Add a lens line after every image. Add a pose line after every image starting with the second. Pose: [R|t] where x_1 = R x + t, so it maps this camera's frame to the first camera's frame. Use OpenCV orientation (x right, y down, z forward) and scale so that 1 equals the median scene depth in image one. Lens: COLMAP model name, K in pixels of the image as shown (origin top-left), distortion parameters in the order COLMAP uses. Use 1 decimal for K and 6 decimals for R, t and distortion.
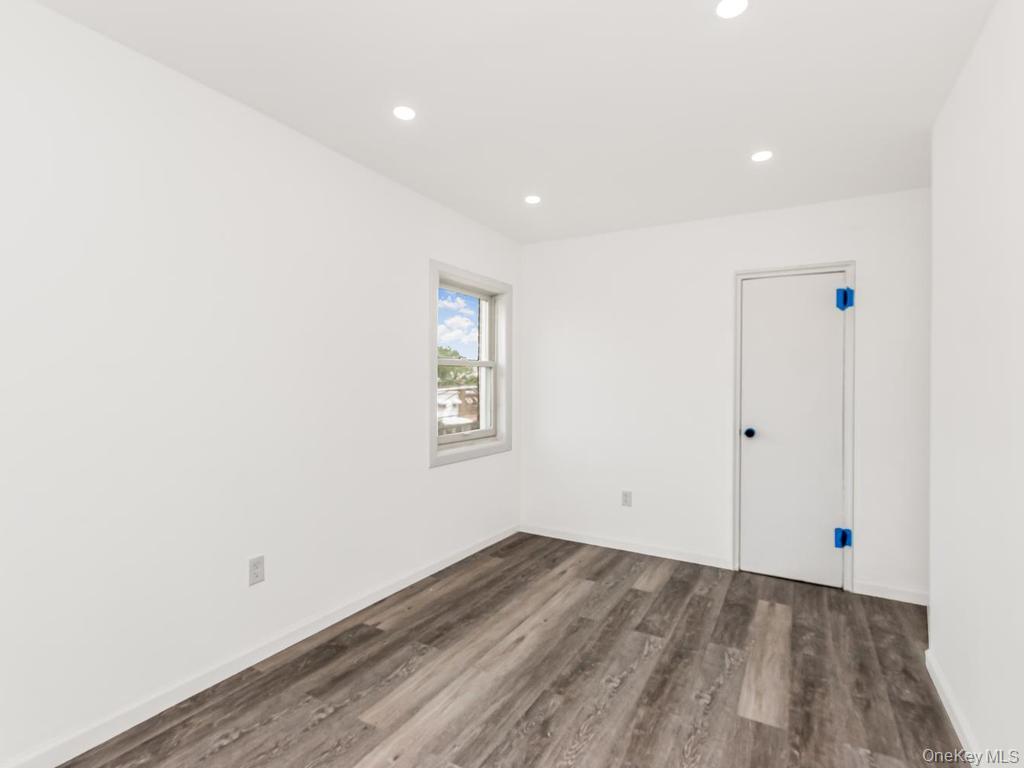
lens RADIAL K [[516.0, 0, 516.9], [0, 516.0, 382.6], [0, 0, 1]] dist [-0.003224, 0.000115]
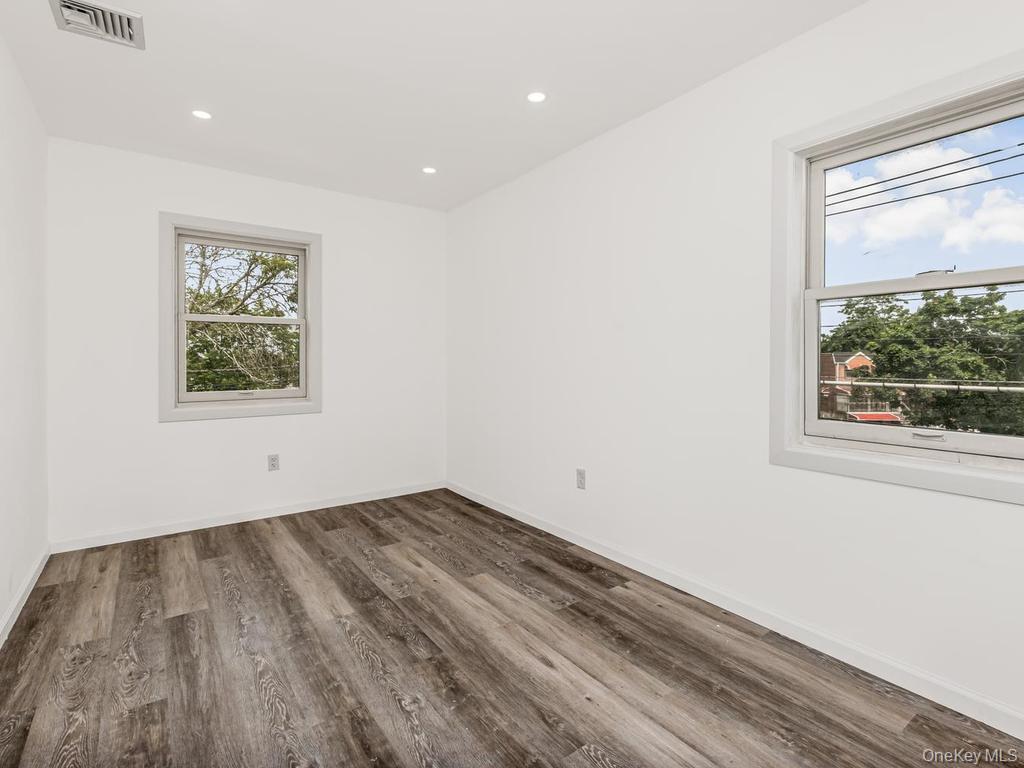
lens RADIAL K [[516.0, 0, 520.9], [0, 516.0, 379.8], [0, 0, 1]] dist [-0.003224, 0.000115]
pose [[-0.427476, 0.027555, -0.903607, 0.785658], [-0.003535, 0.999477, 0.032151, 0.058897], [0.904020, 0.016938, -0.427155, 1.431017]]
